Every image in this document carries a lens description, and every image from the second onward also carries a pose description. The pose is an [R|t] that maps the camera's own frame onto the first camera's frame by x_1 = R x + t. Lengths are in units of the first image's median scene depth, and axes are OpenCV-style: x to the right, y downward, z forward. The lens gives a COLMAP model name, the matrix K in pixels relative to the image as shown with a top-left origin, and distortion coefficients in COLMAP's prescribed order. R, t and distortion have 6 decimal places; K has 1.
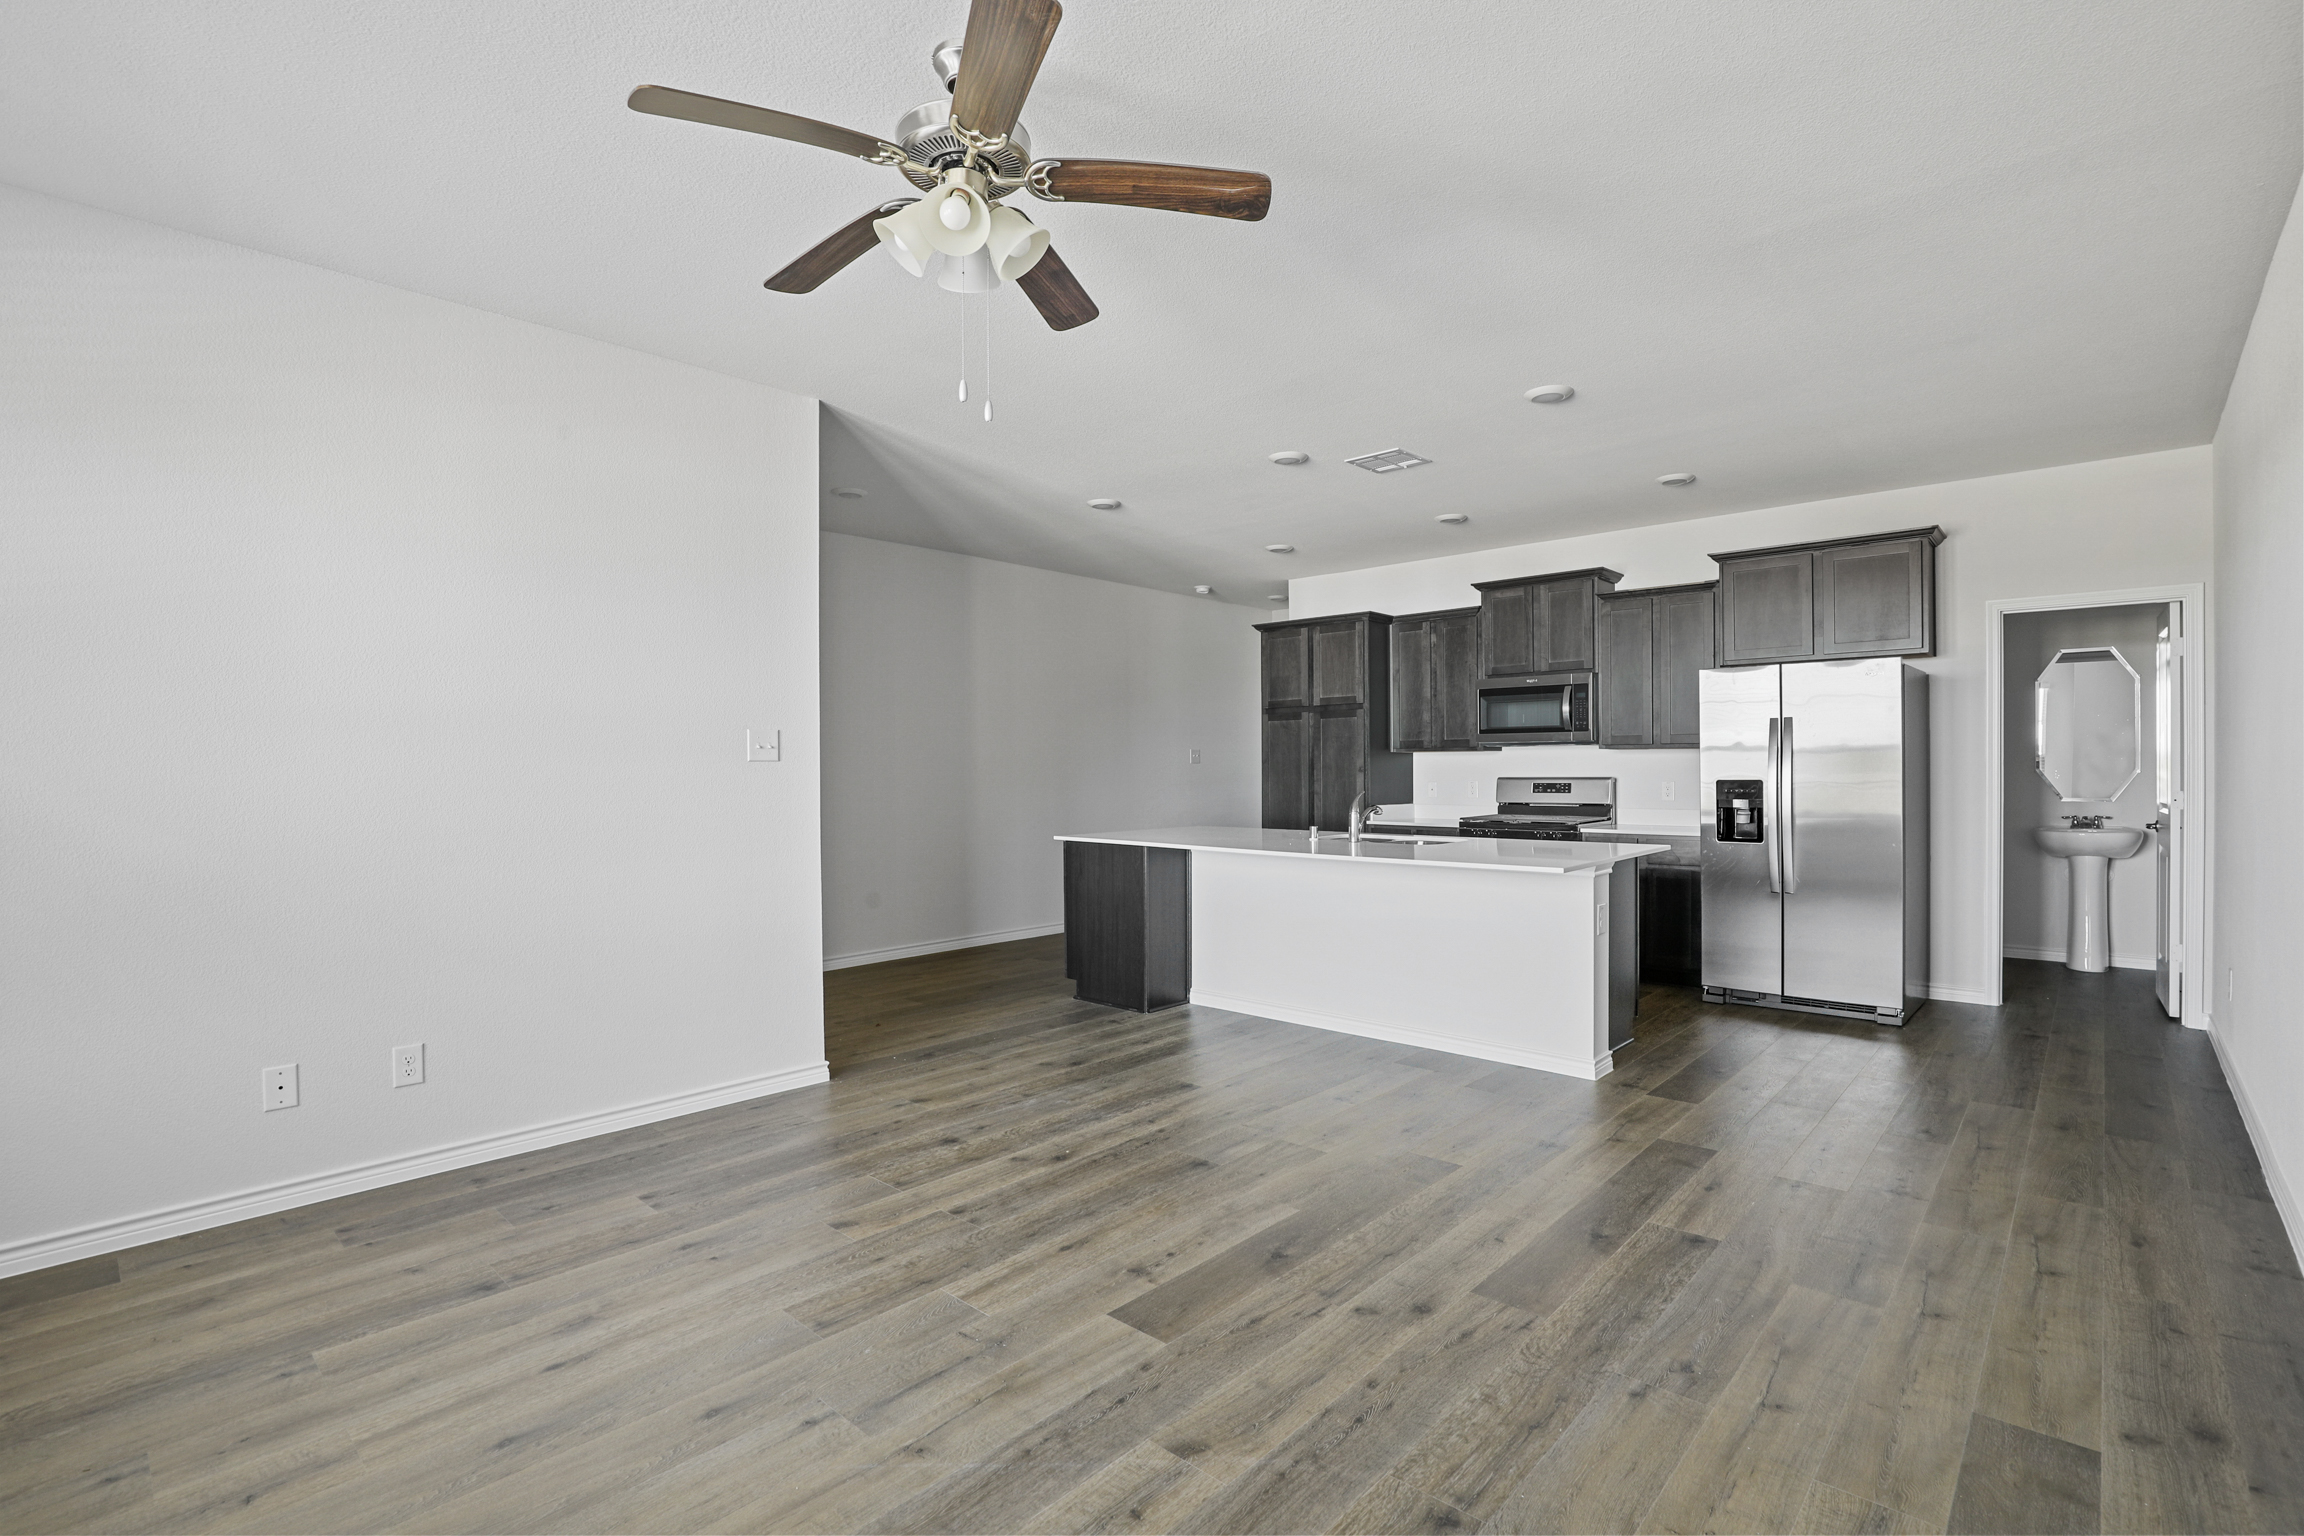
lens RADIAL K [[1052.7, 0, 1152.5], [0, 1052.7, 777.3], [0, 0, 1]] dist [-0.027250, -0.000981]
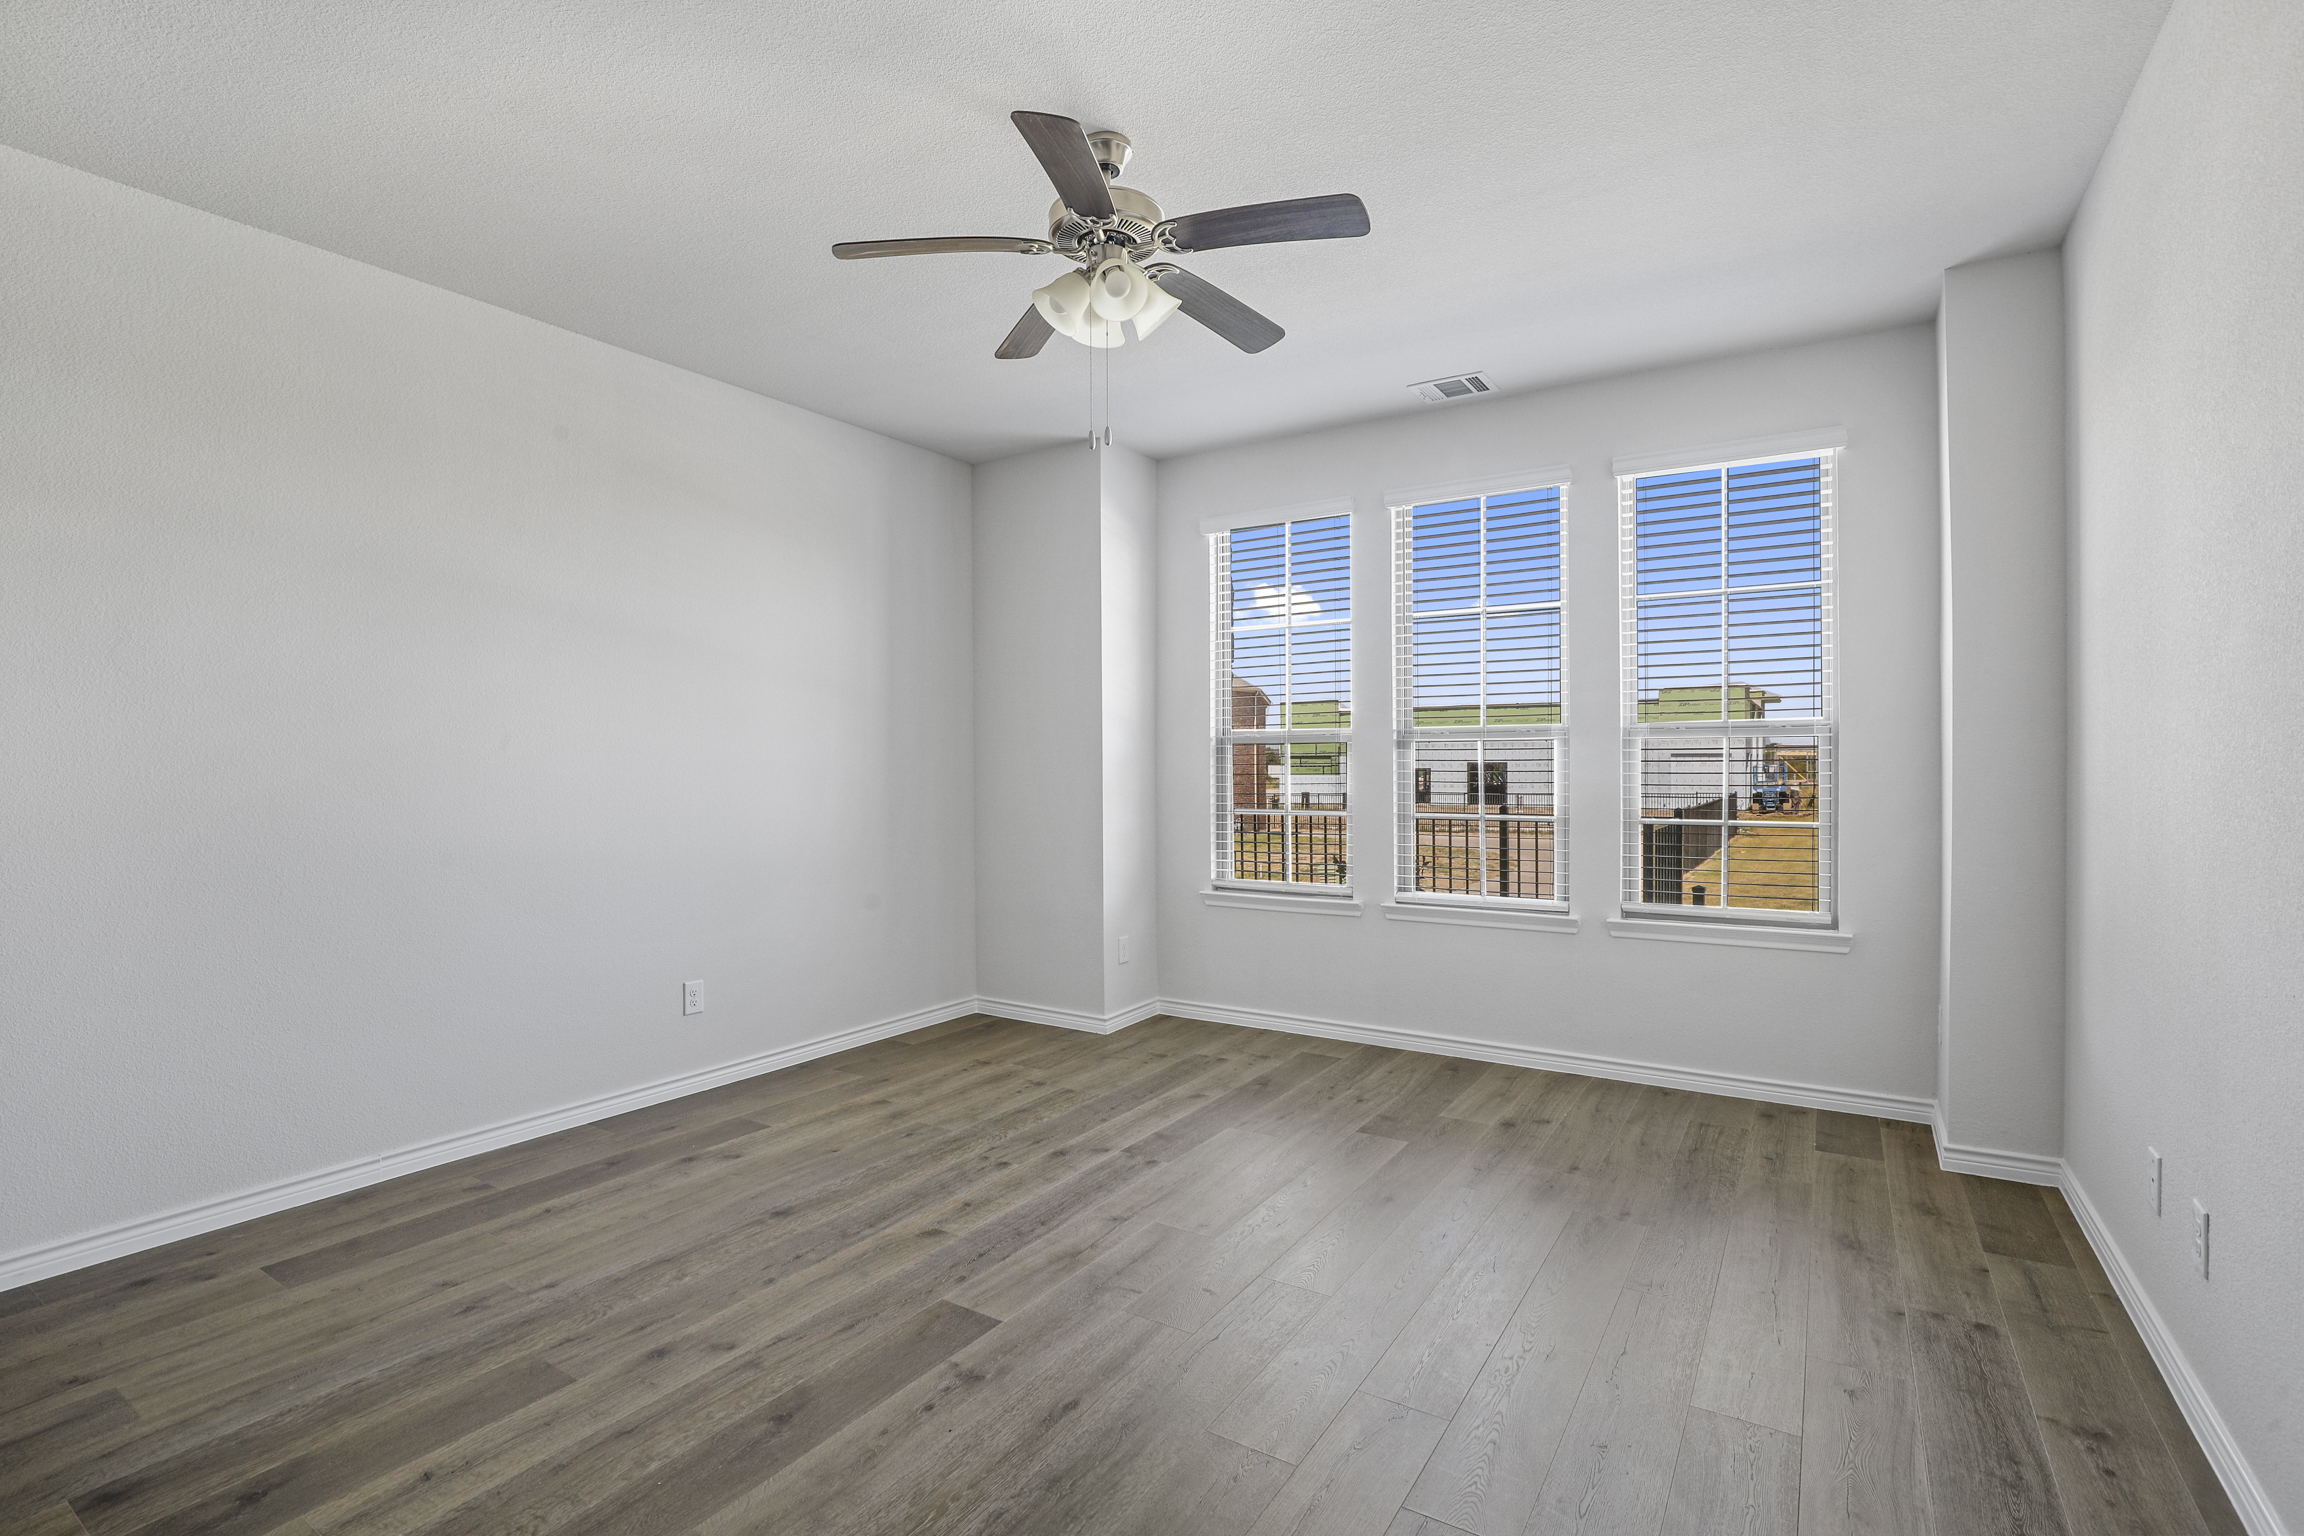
lens RADIAL K [[1052.7, 0, 1155.0], [0, 1052.7, 764.2], [0, 0, 1]] dist [-0.027250, -0.000981]
pose [[-0.984616, 0.013777, -0.174187, -0.022341], [0.011664, 0.999846, 0.013146, -0.018999], [0.174341, 0.010912, -0.984625, 2.047344]]
